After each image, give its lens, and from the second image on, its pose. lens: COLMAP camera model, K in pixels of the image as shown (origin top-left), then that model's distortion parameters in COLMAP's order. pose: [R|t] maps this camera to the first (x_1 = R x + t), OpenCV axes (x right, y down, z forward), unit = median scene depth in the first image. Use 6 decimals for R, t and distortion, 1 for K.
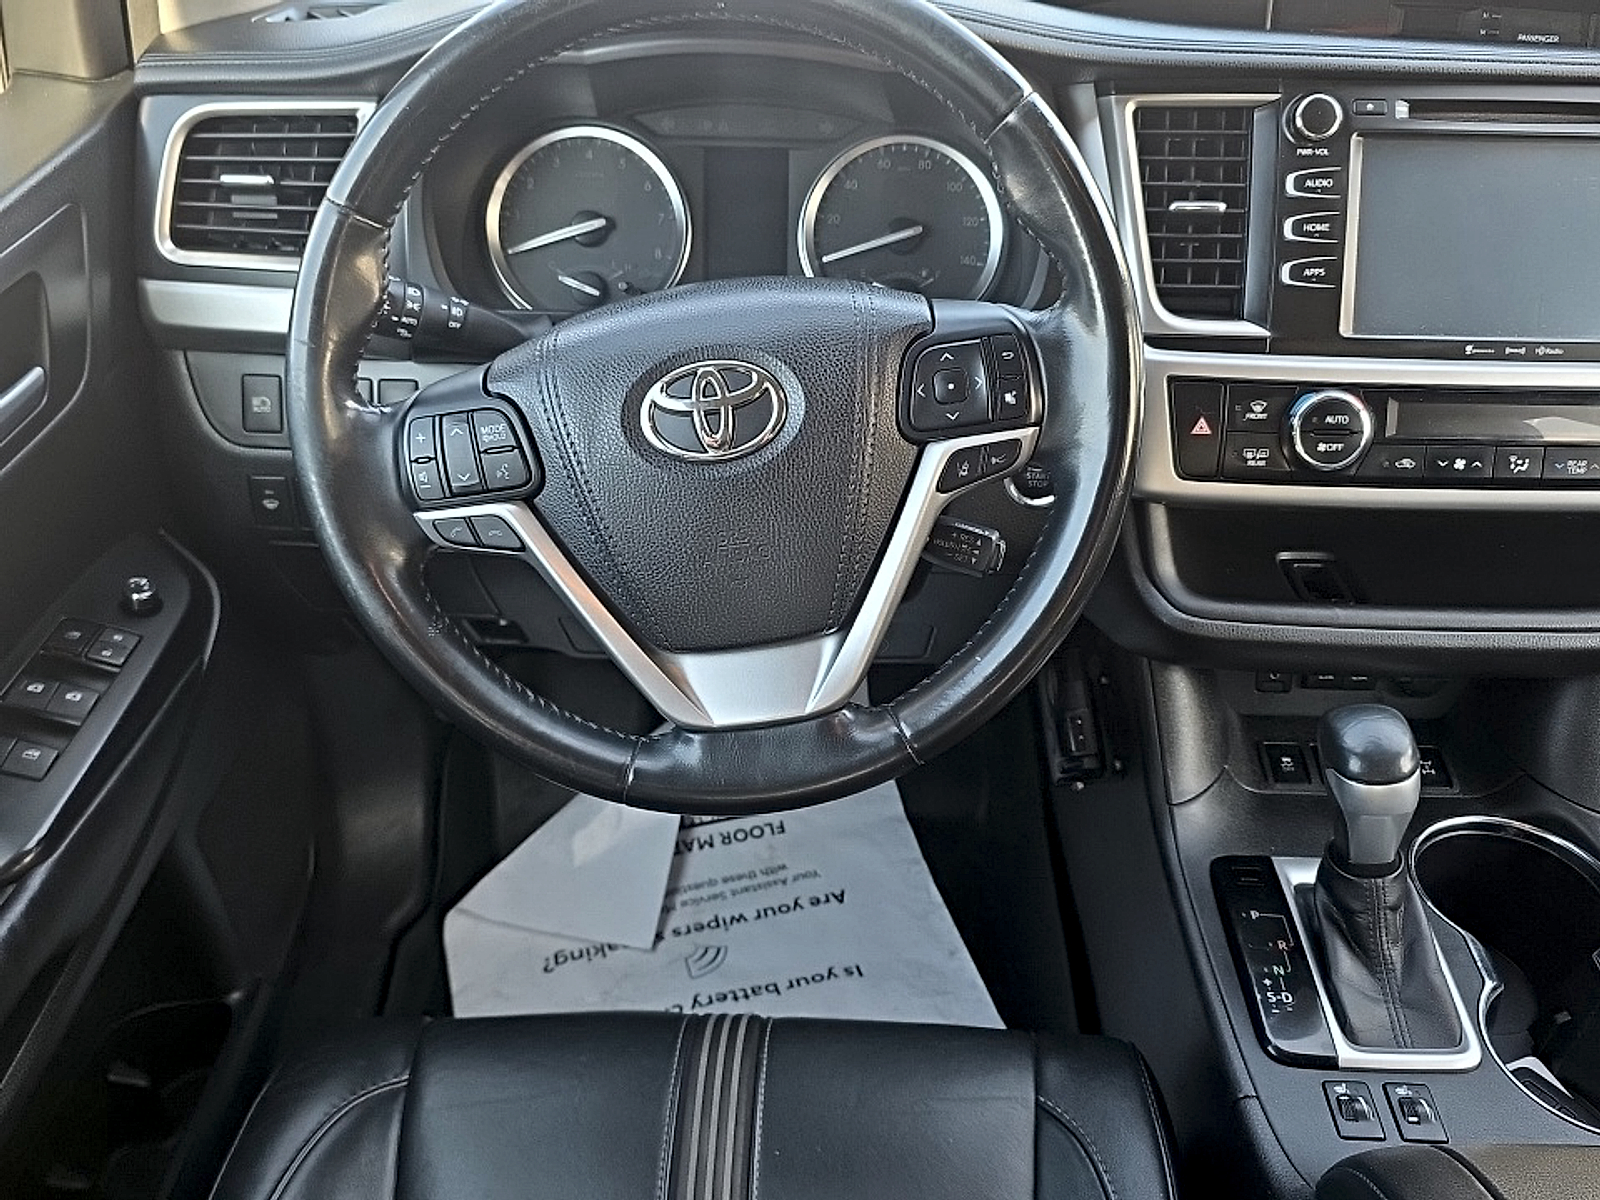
lens RADIAL K [[1397.4, 0, 800.0], [0, 1397.4, 600.0], [0, 0, 1]] dist [0.020692, -0.008919]
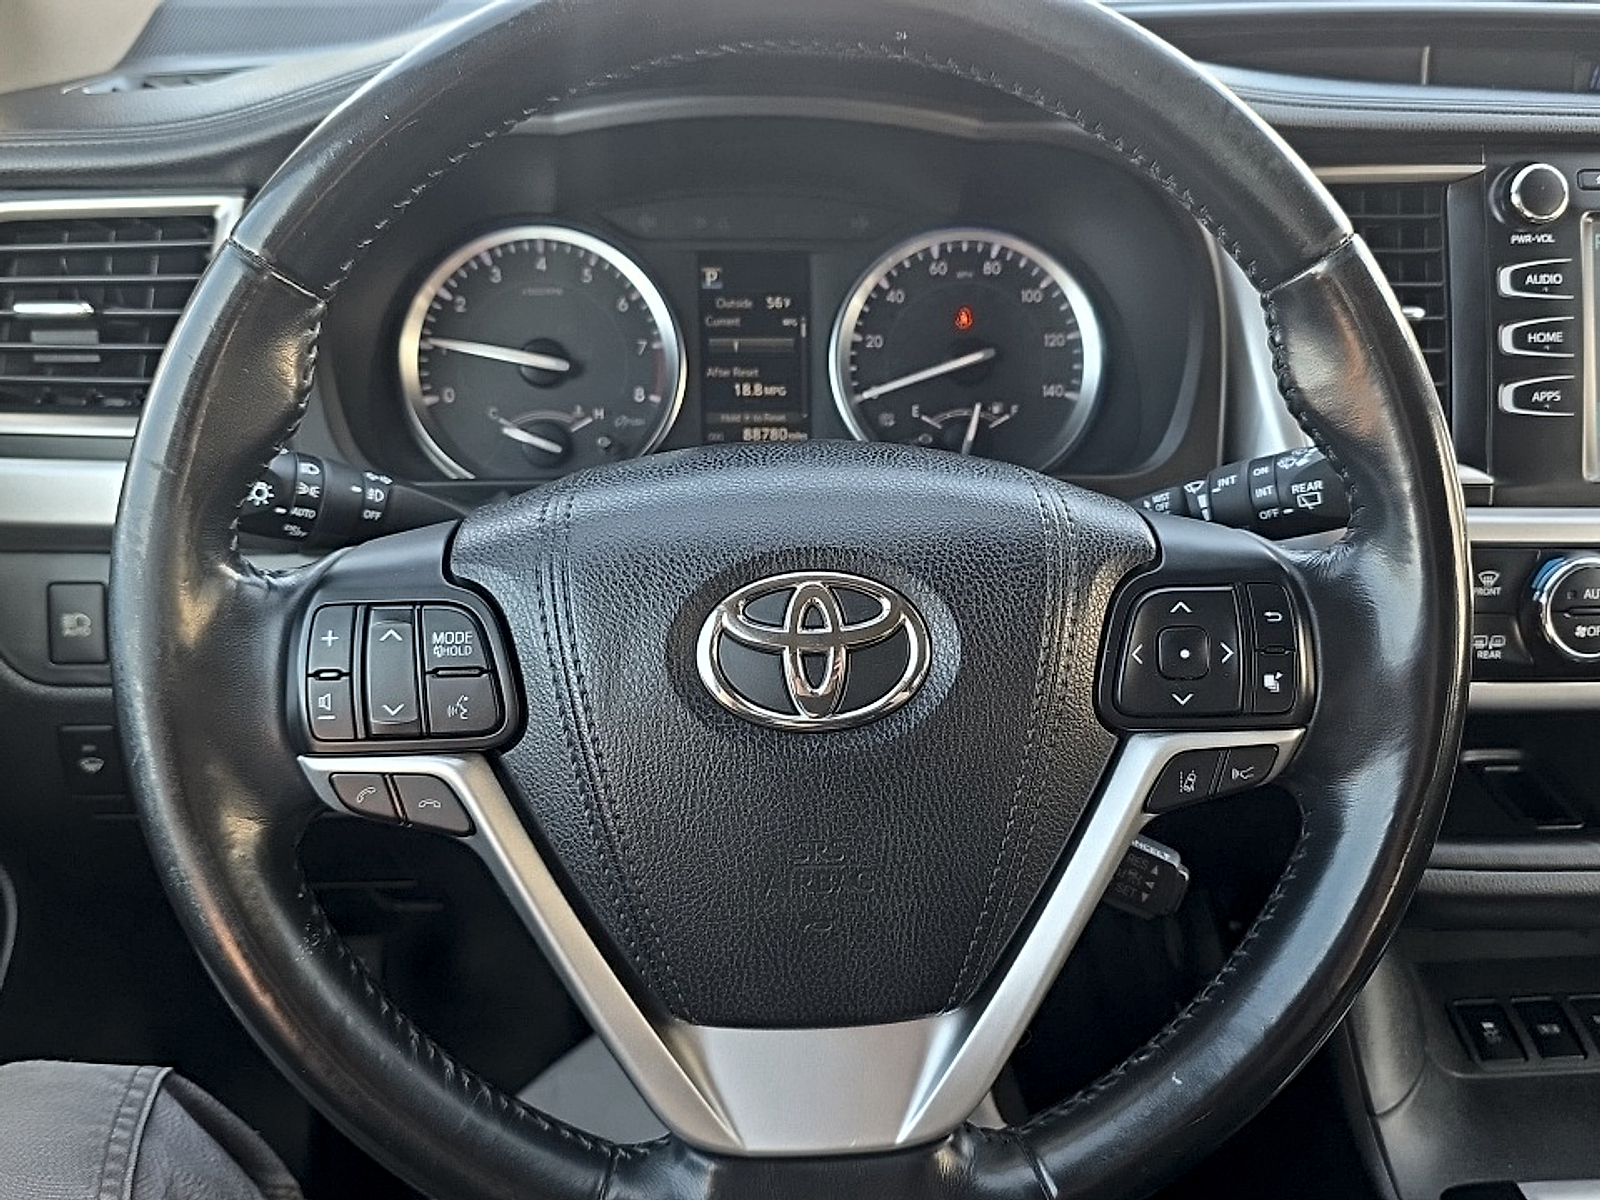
lens RADIAL K [[1512.9, 0, 833.8], [0, 1512.9, 600.9], [0, 0, 1]] dist [0.065388, -0.126001]
pose [[0.995608, -0.040136, 0.084575, -0.080406], [0.047603, 0.994964, -0.088212, -0.072091], [-0.080609, 0.091851, 0.992505, 0.236846]]
